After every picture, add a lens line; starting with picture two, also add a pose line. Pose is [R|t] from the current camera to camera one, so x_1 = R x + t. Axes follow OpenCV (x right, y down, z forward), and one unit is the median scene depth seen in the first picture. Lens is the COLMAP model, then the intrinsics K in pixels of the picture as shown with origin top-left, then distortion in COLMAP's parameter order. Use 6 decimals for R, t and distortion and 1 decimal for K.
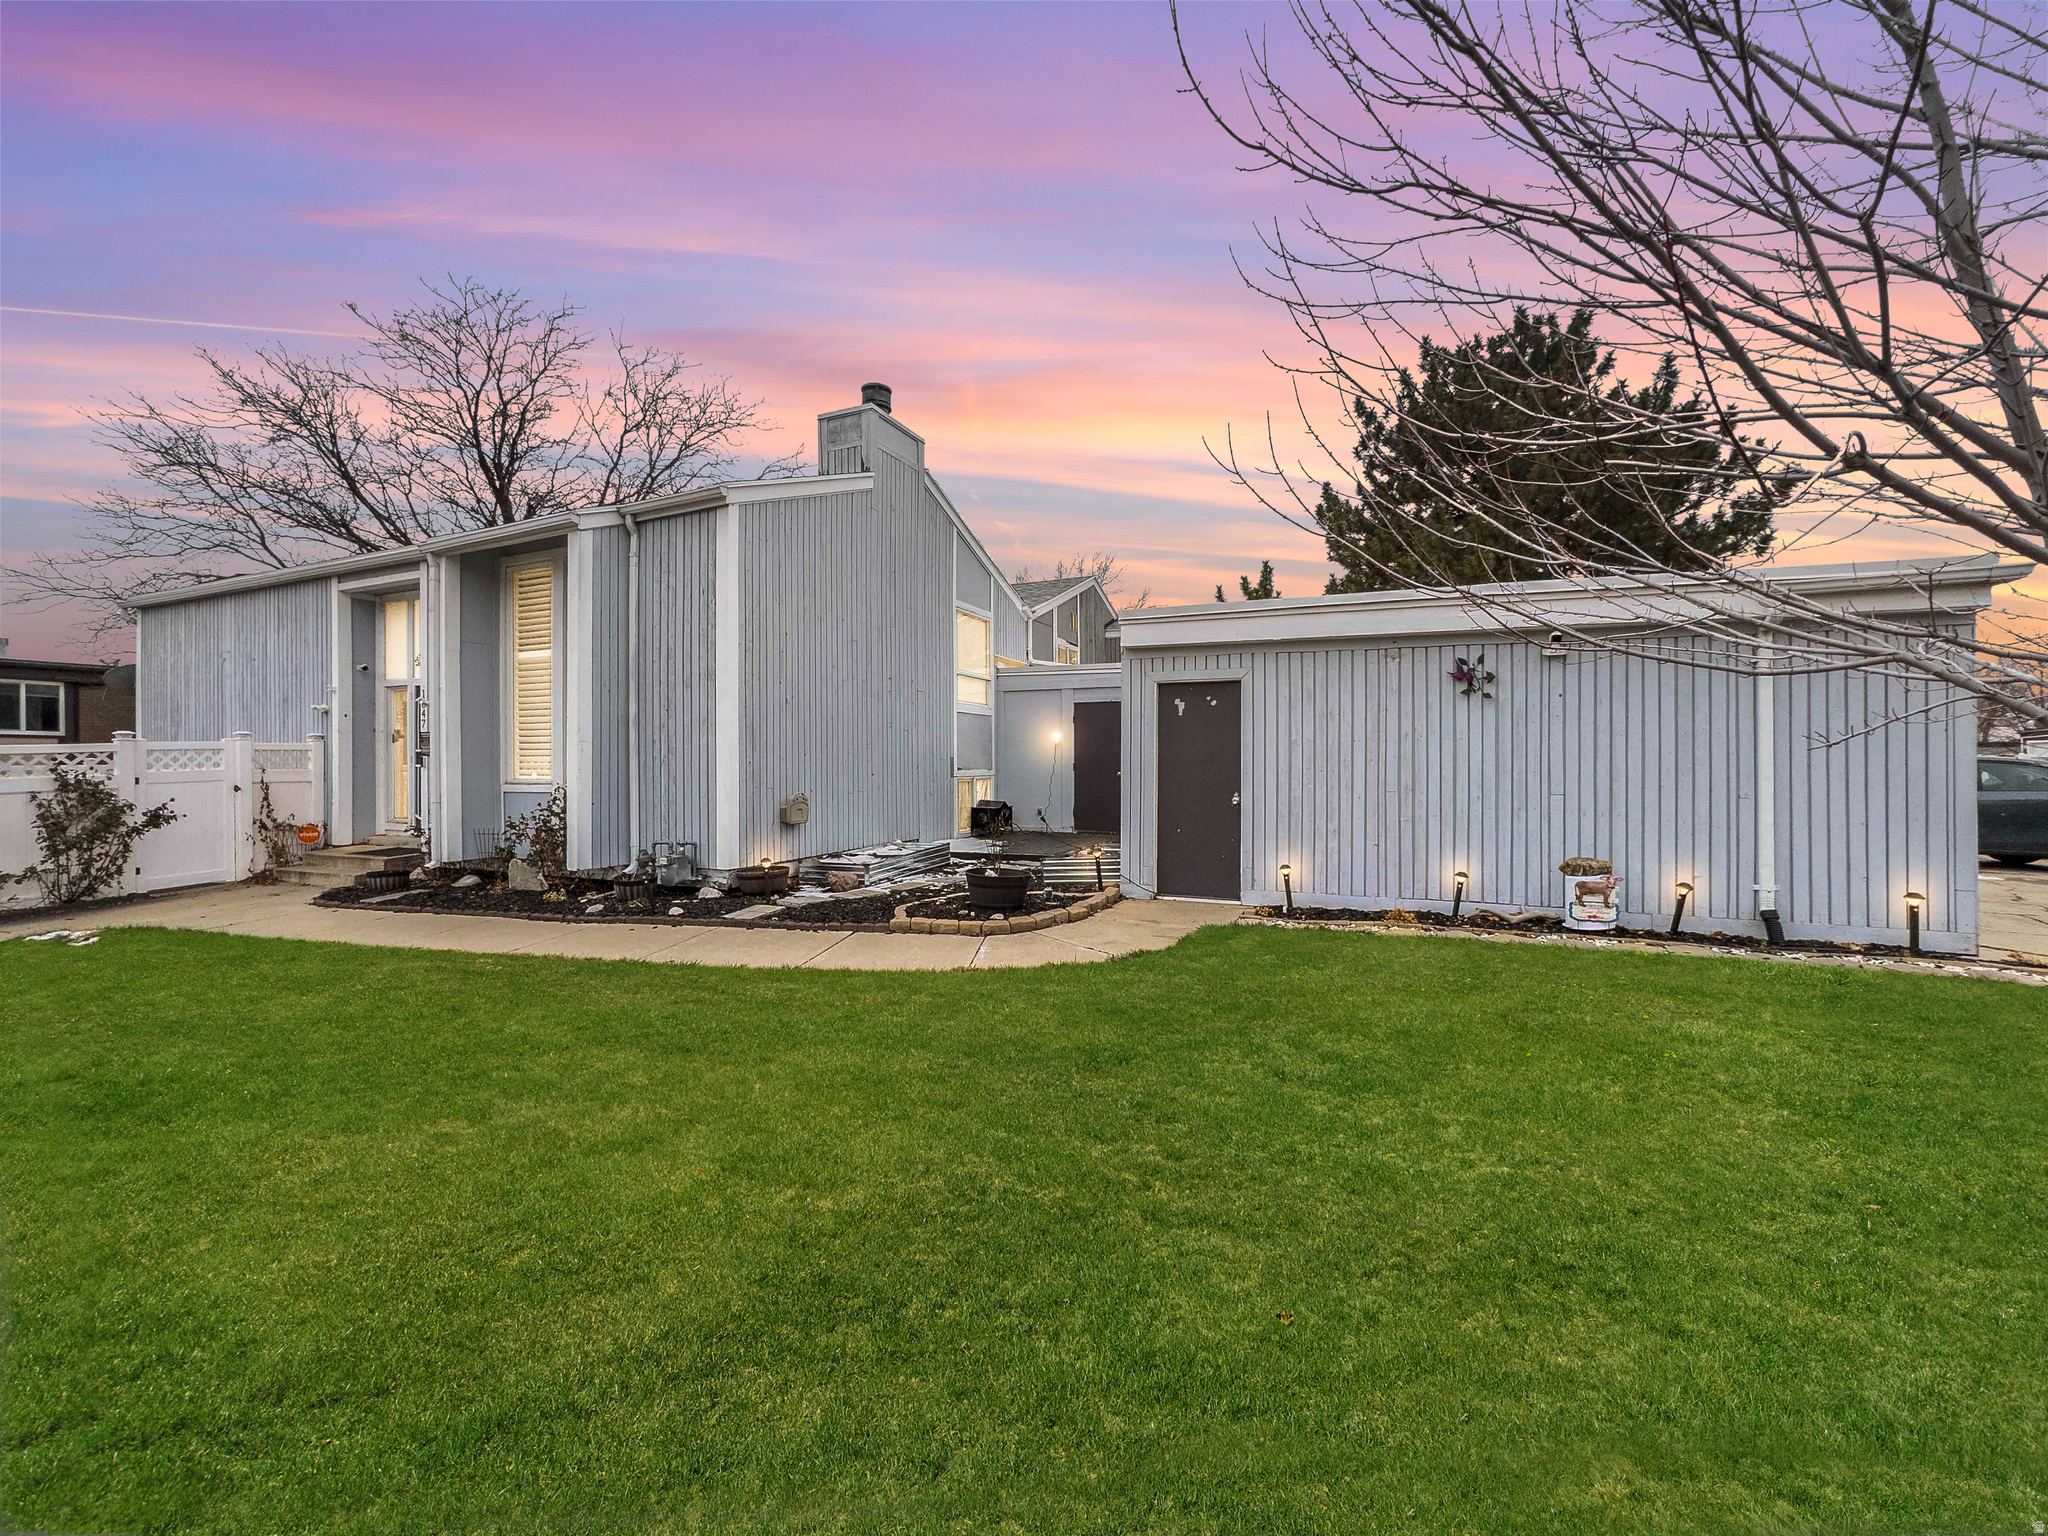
lens RADIAL K [[862.8, 0, 1010.5], [0, 862.8, 746.8], [0, 0, 1]] dist [-0.057375, 0.029662]
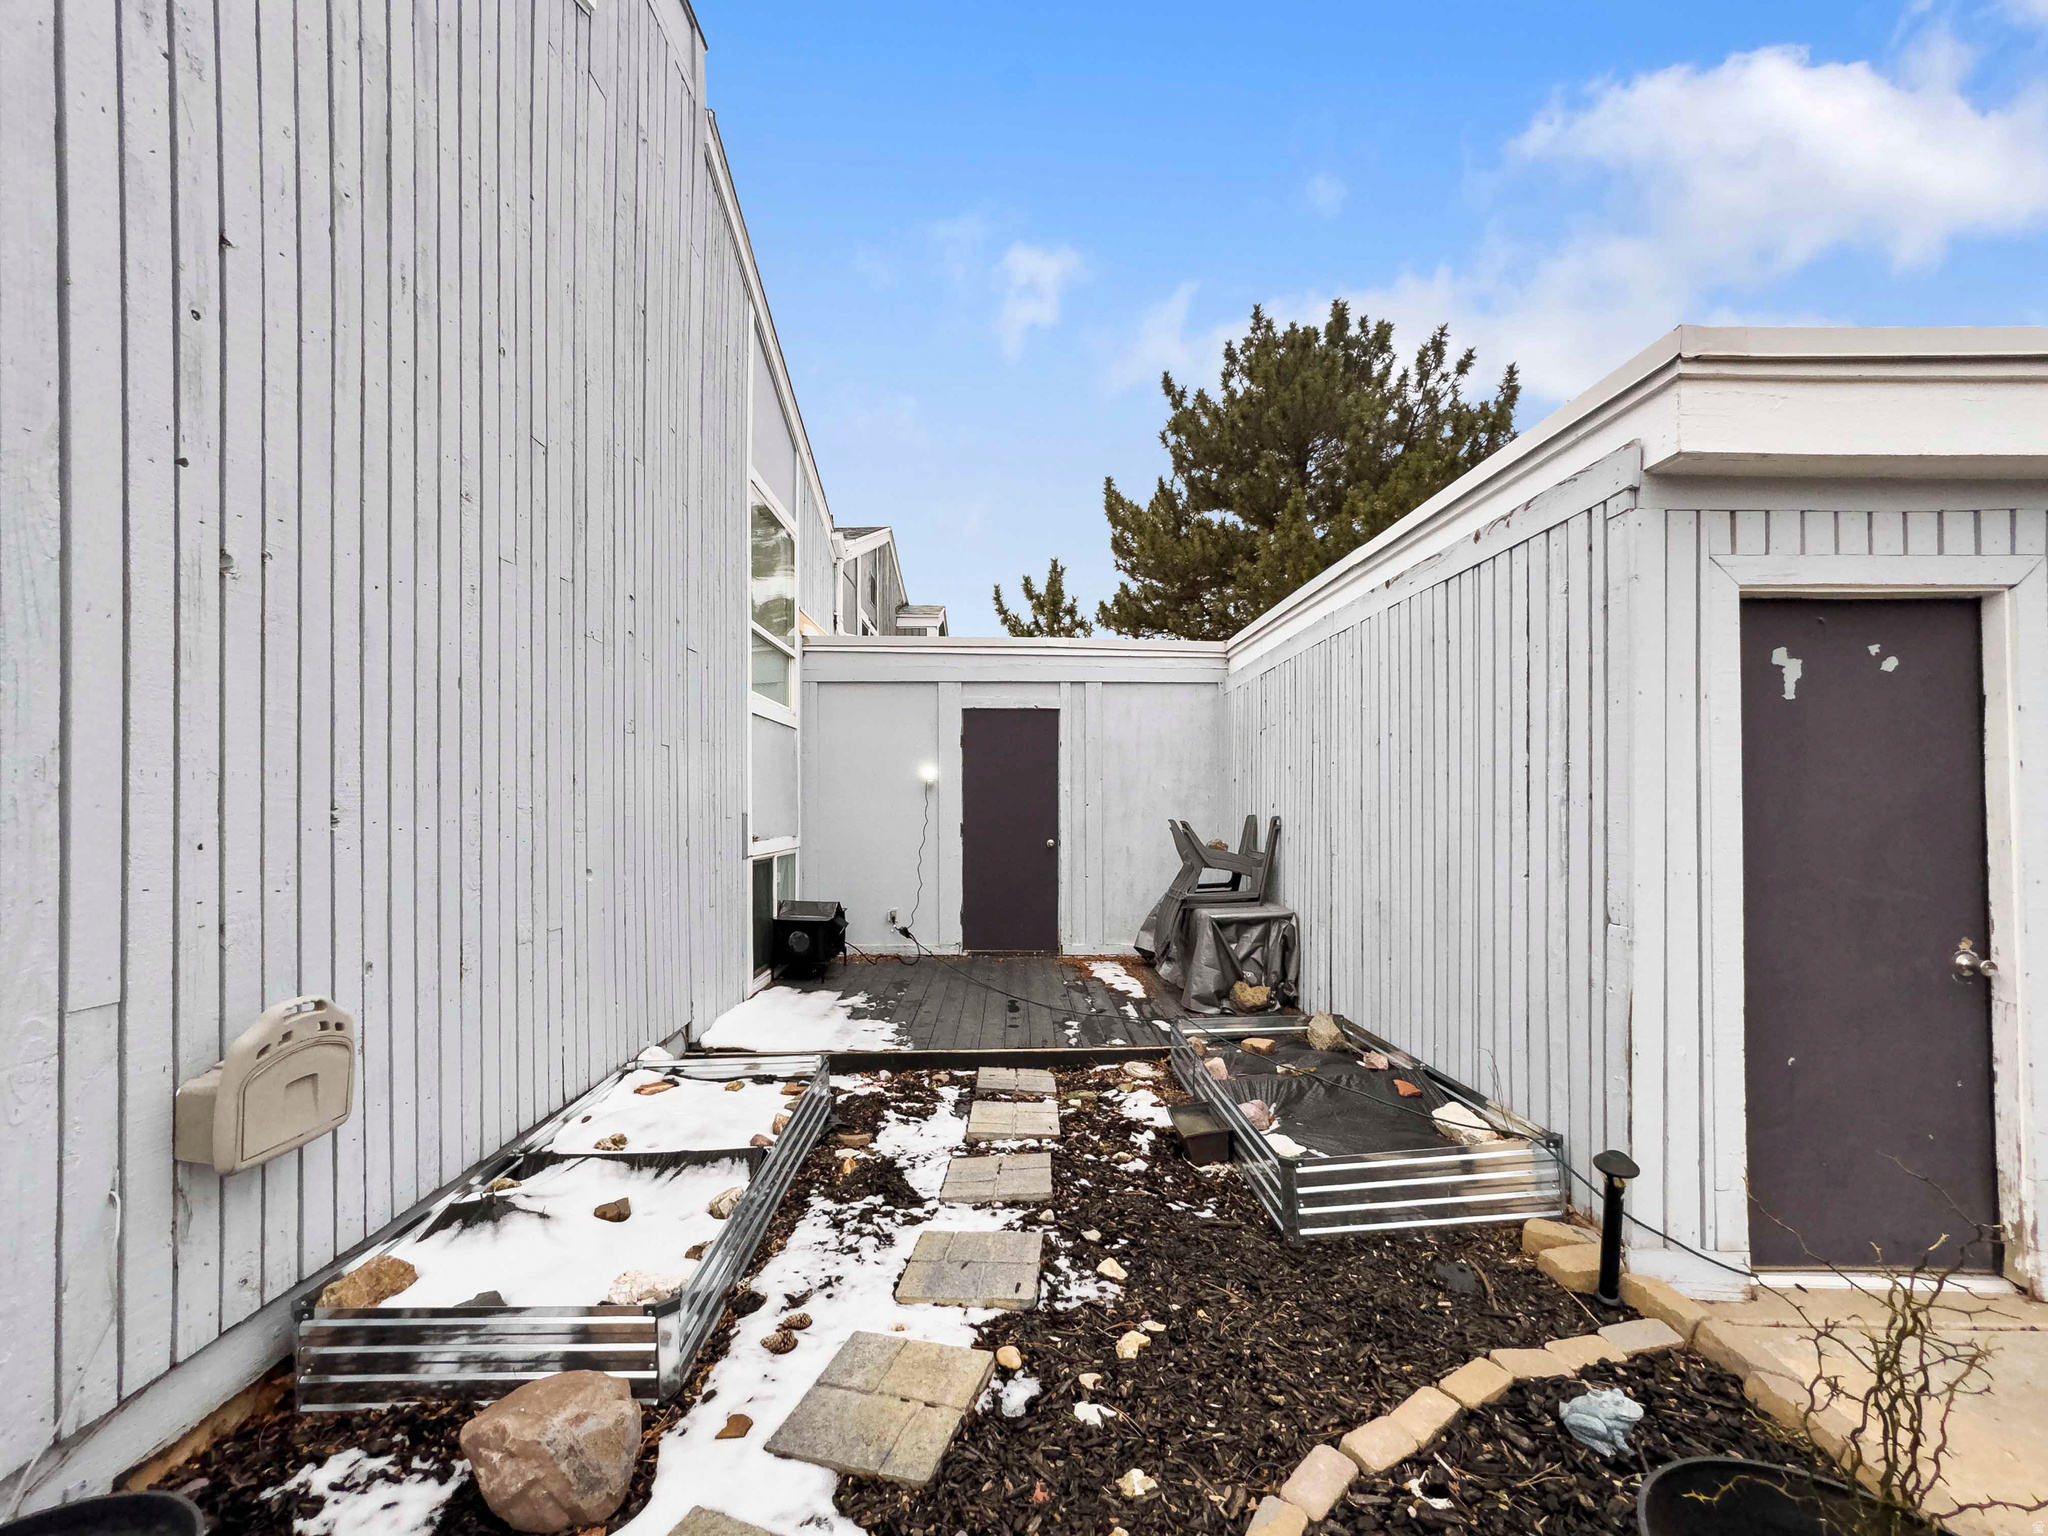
lens RADIAL K [[838.8, 0, 990.8], [0, 838.8, 797.3], [0, 0, 1]] dist [-0.035955, 0.026098]
pose [[0.911166, 0.007225, 0.411976, -0.122688], [-0.010201, 0.999935, 0.005026, 0.000601], [-0.411913, -0.008782, 0.911181, 0.522099]]
